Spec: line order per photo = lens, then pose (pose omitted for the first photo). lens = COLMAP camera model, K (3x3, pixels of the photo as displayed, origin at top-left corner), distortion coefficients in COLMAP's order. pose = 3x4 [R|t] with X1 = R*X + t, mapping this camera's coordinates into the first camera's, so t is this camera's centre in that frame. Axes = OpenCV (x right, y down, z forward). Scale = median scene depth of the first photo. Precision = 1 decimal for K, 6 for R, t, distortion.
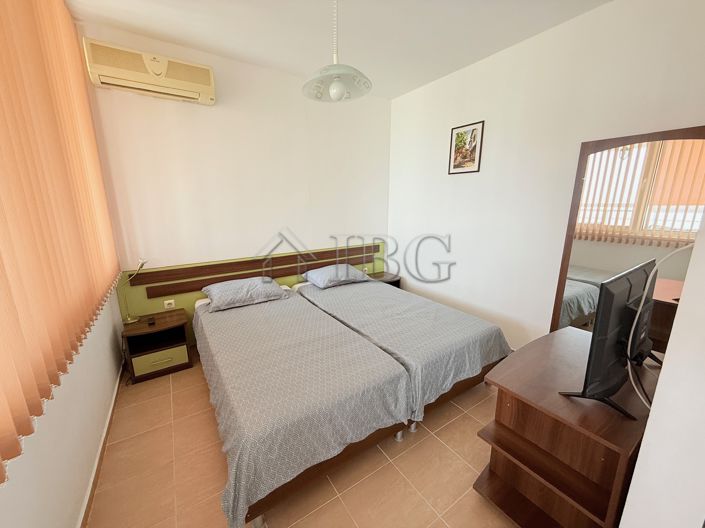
lens RADIAL K [[279.1, 0, 352.5], [0, 279.1, 264.0], [0, 0, 1]] dist [0.000692, -0.000017]
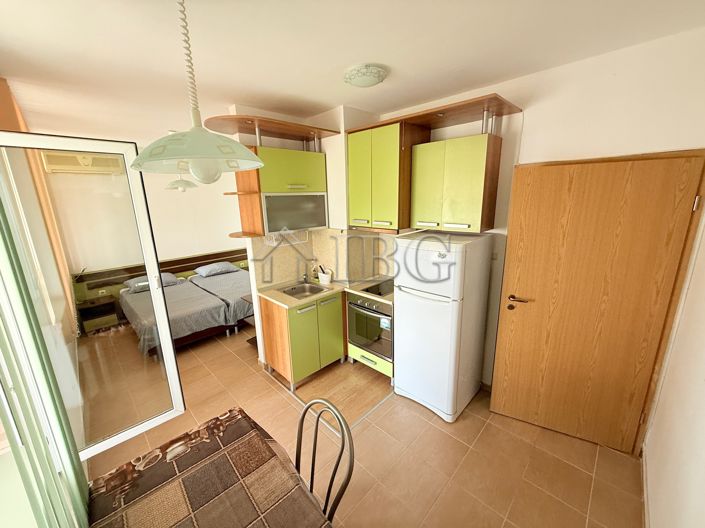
lens RADIAL K [[279.1, 0, 352.5], [0, 279.1, 264.0], [0, 0, 1]] dist [0.000692, -0.000017]
pose [[0.977288, -0.069471, 0.200206, 0.526681], [0.066709, 0.997562, 0.020516, 0.040930], [-0.201143, -0.006695, 0.979539, -1.016248]]
